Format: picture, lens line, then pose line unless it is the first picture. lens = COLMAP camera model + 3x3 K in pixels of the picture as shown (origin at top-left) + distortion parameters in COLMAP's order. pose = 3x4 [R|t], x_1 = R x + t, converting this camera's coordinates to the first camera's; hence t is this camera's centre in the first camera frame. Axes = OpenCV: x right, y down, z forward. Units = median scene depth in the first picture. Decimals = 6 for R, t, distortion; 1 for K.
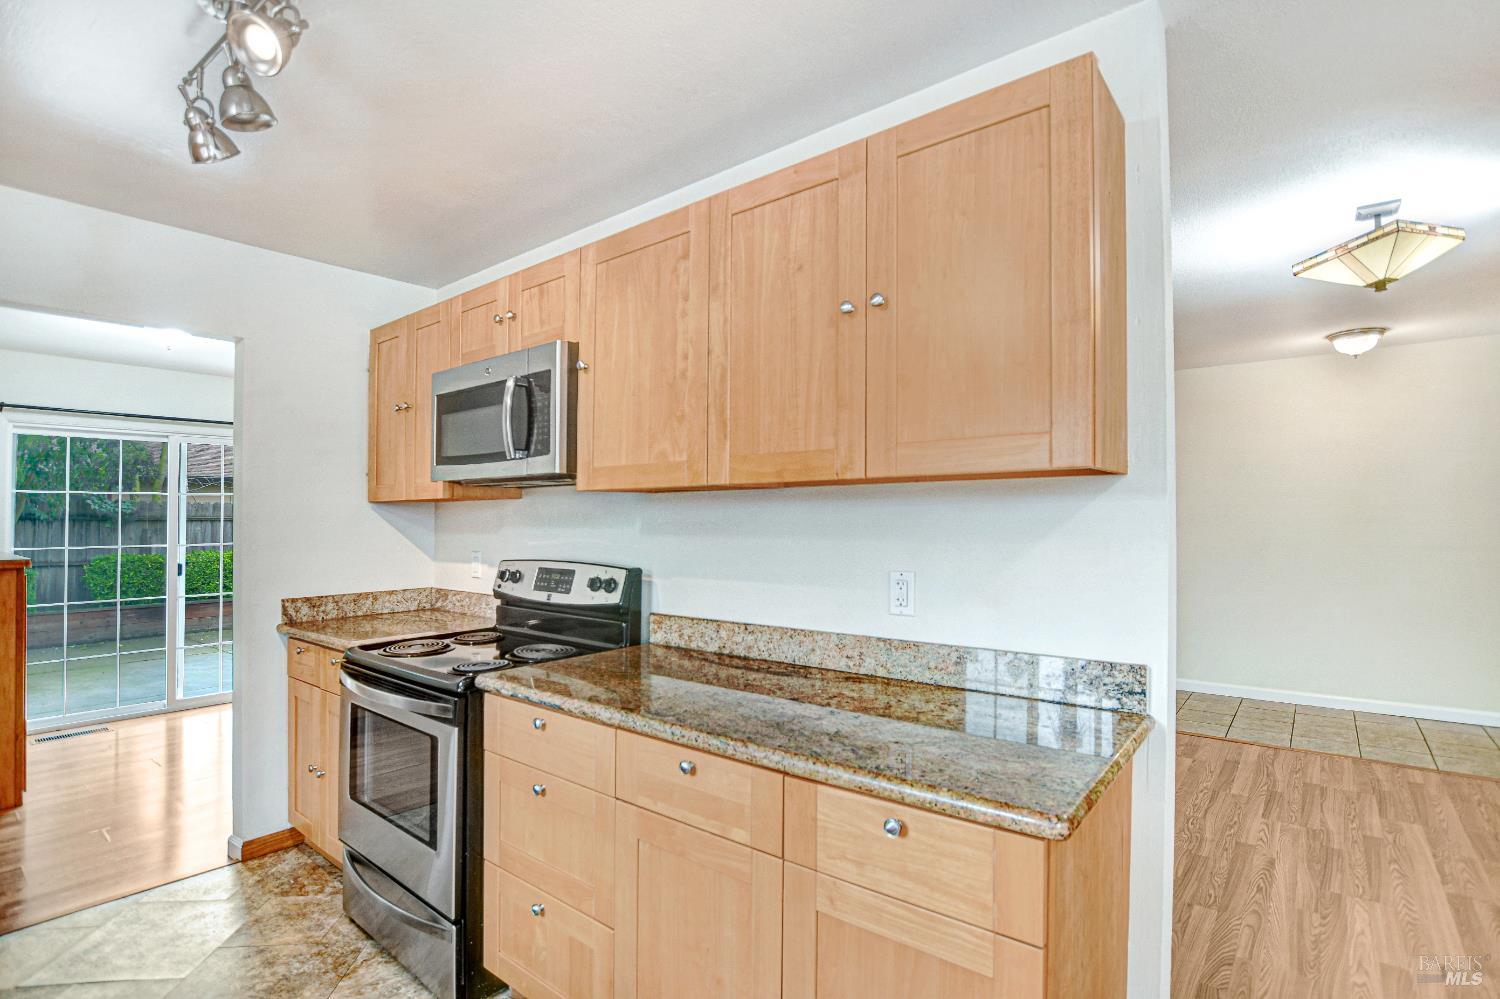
lens RADIAL K [[716.1, 0, 738.1], [0, 716.1, 508.2], [0, 0, 1]] dist [-0.025360, 0.002859]
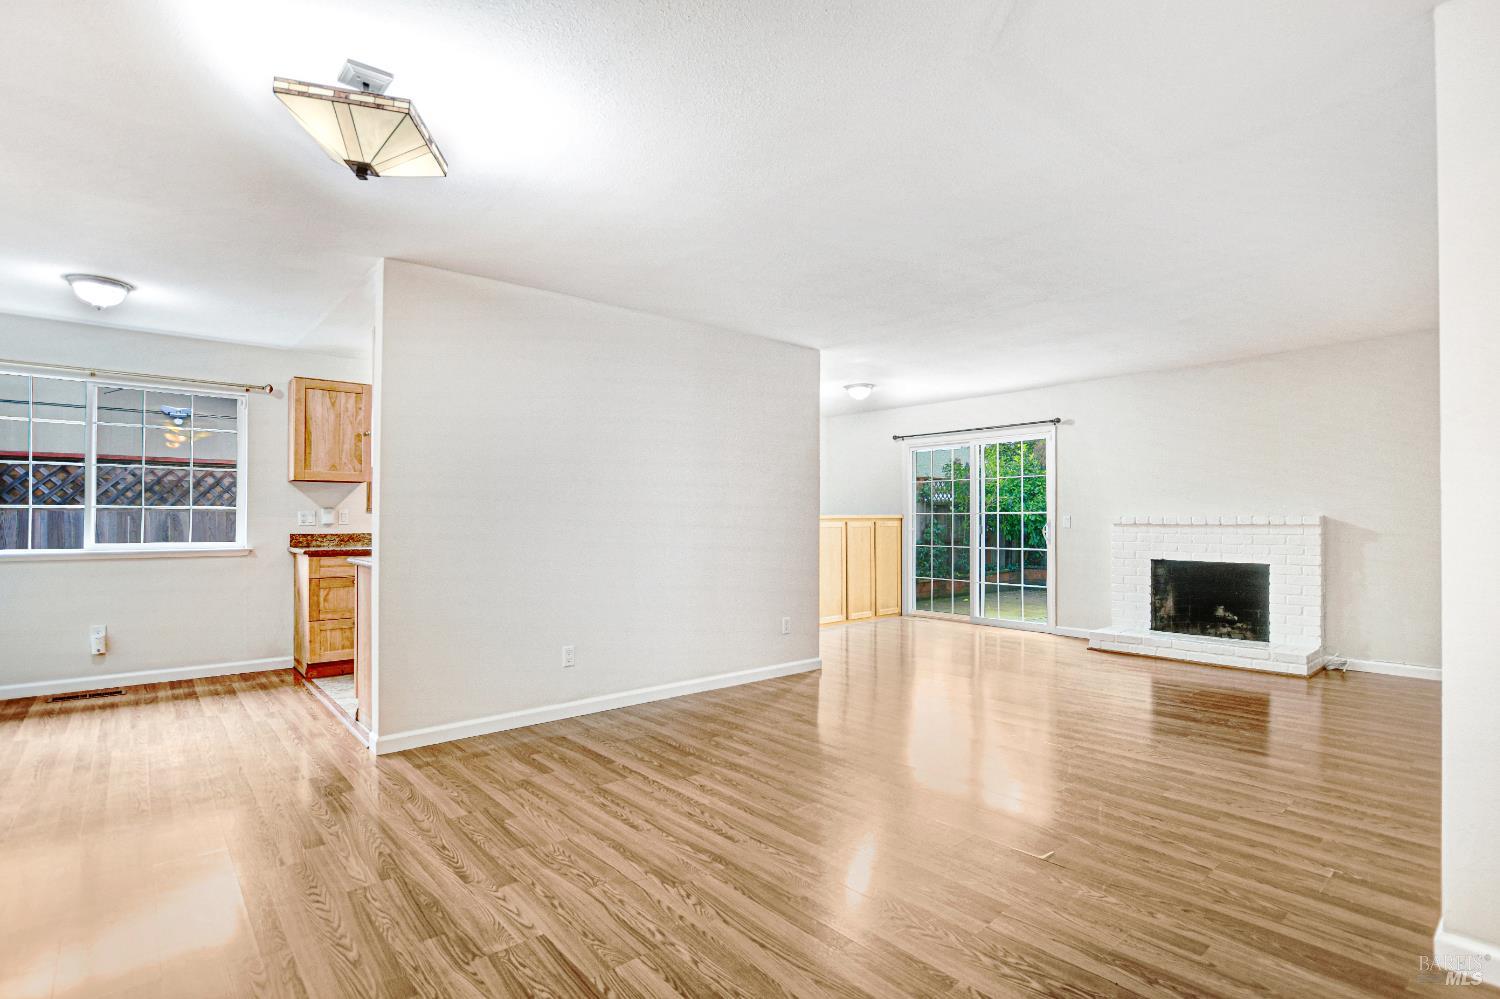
lens RADIAL K [[716.1, 0, 734.4], [0, 716.1, 501.4], [0, 0, 1]] dist [-0.025360, 0.002859]
pose [[-0.178715, -0.011872, -0.983829, 1.533564], [0.017514, 0.999730, -0.015245, 0.079241], [0.983745, -0.019955, -0.178459, 1.475318]]
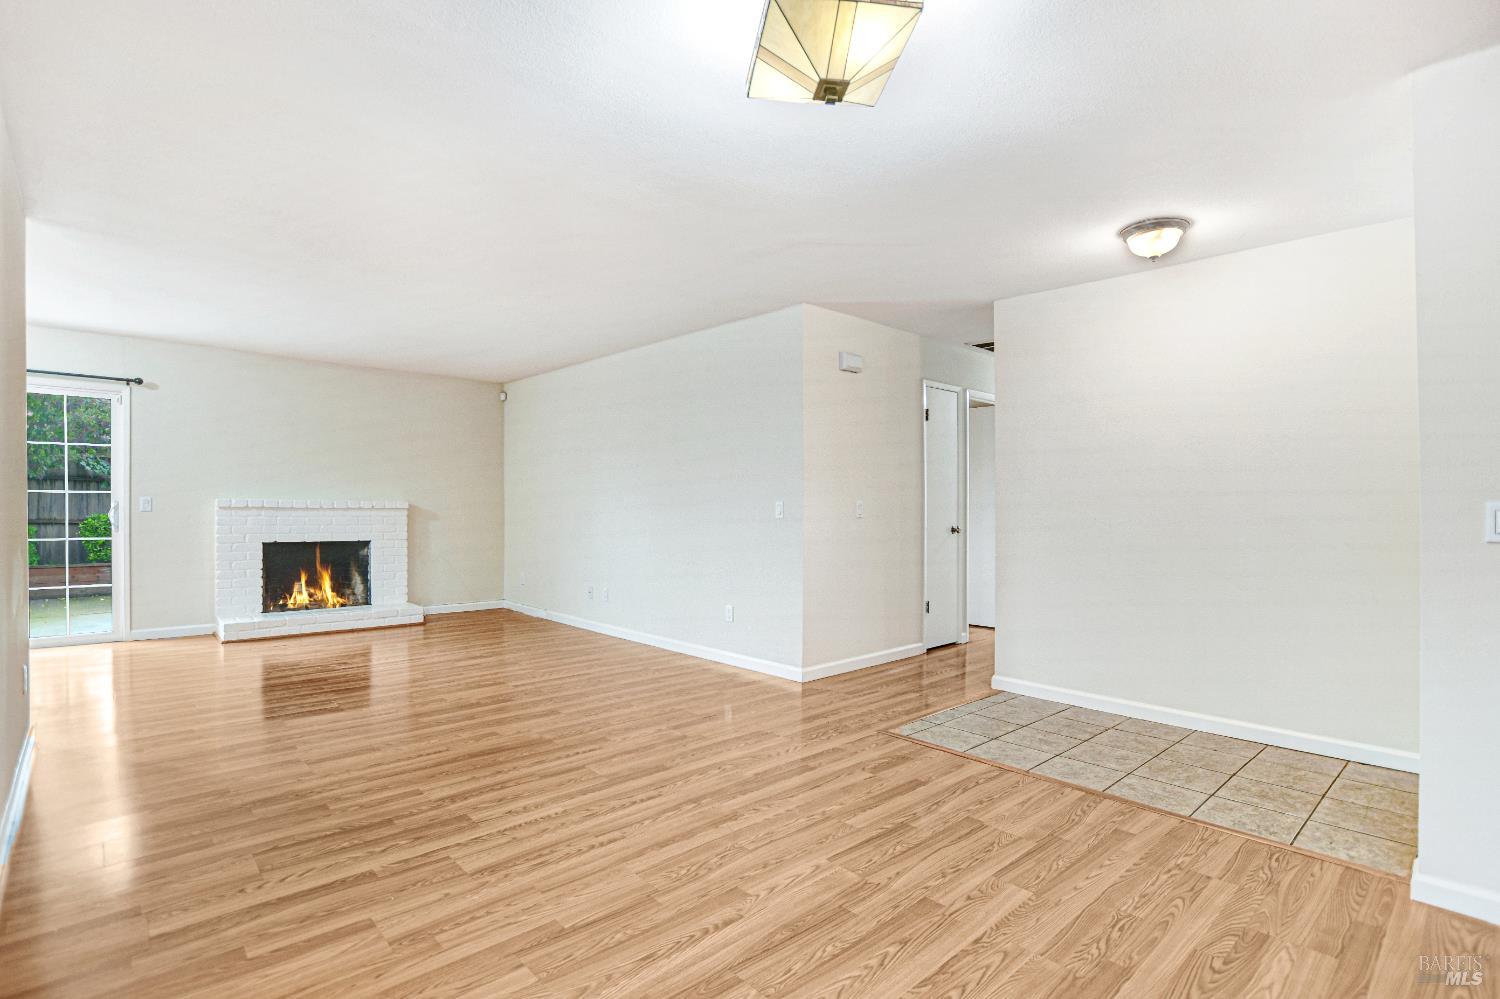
lens RADIAL K [[716.1, 0, 746.5], [0, 716.1, 504.0], [0, 0, 1]] dist [-0.025360, 0.002859]
pose [[0.990311, 0.022726, -0.136996, 0.867101], [-0.021387, 0.999708, 0.011234, 0.071642], [0.137211, -0.008196, 0.990508, 0.291787]]
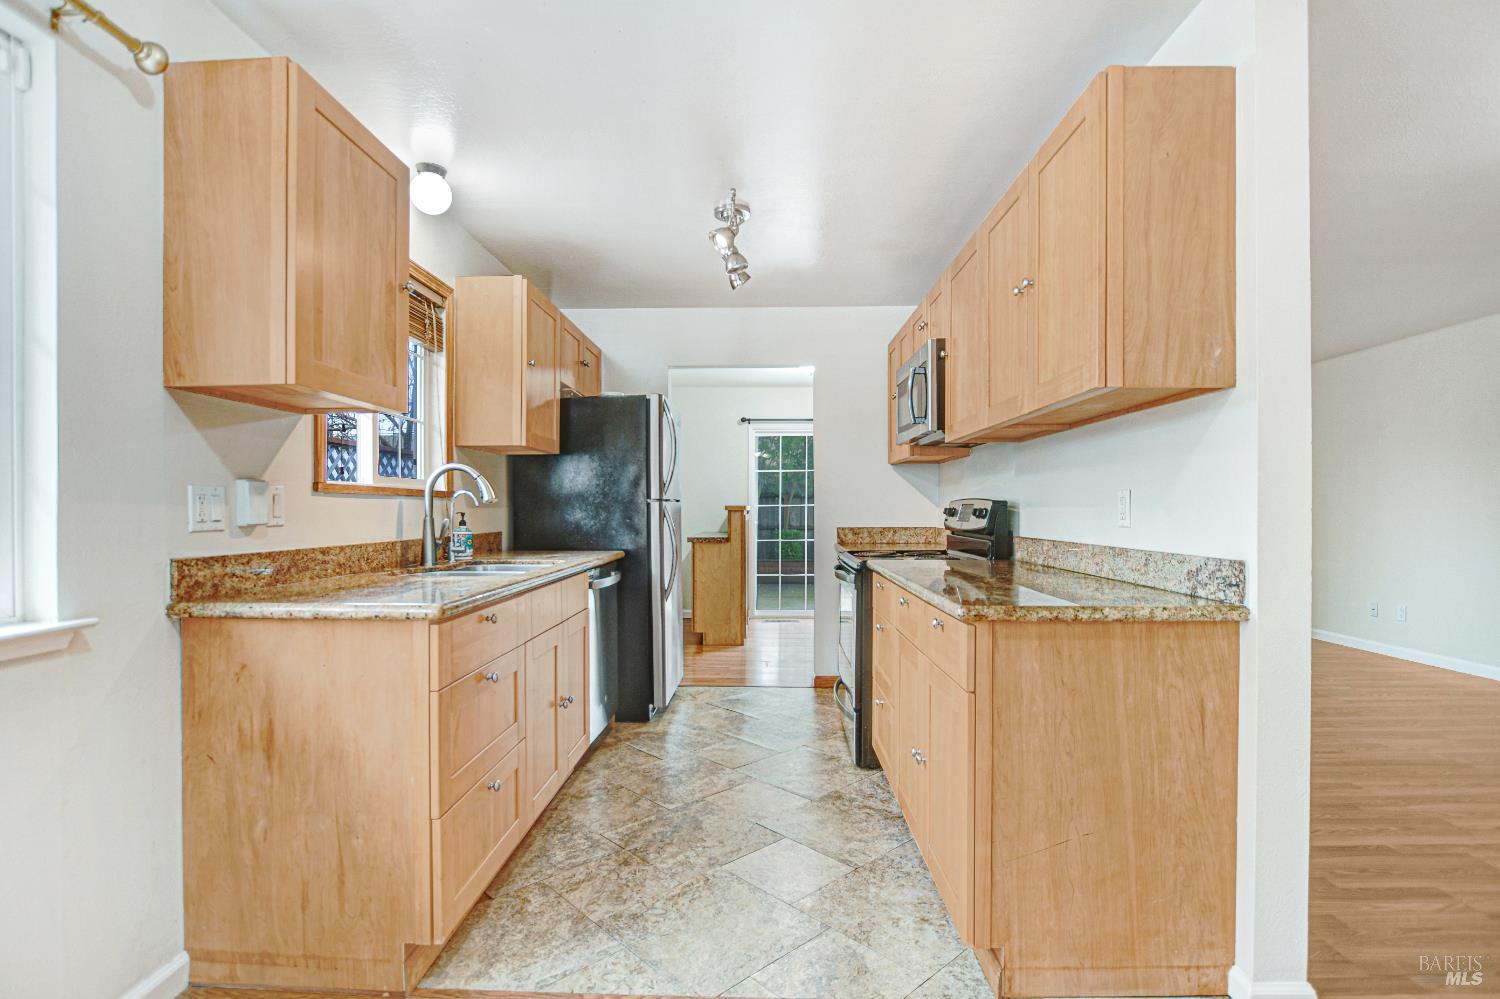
lens RADIAL K [[716.1, 0, 744.0], [0, 716.1, 504.3], [0, 0, 1]] dist [-0.025360, 0.002859]
pose [[0.610911, 0.003954, -0.791689, 0.536349], [0.005023, 0.999948, 0.008870, 0.067831], [0.791683, -0.009396, 0.610860, -0.148375]]
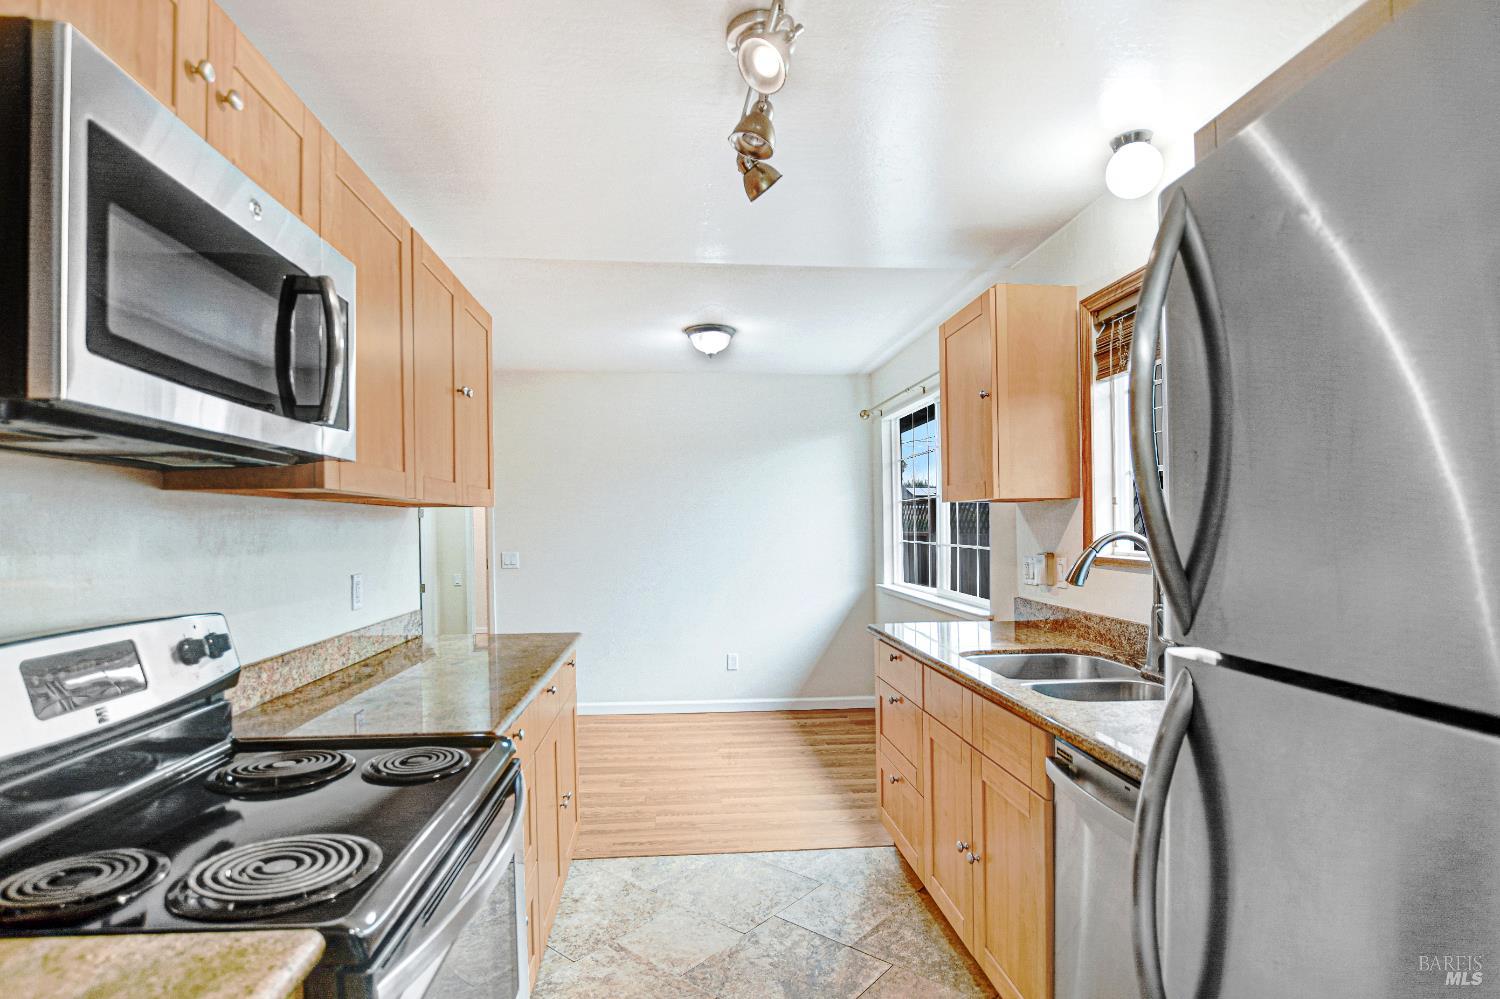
lens RADIAL K [[716.1, 0, 744.9], [0, 716.1, 513.7], [0, 0, 1]] dist [-0.025360, 0.002859]
pose [[-0.703687, 0.026872, 0.710001, -0.781710], [0.005203, 0.999453, -0.032670, 0.019303], [-0.710491, -0.019296, -0.703442, 0.963666]]
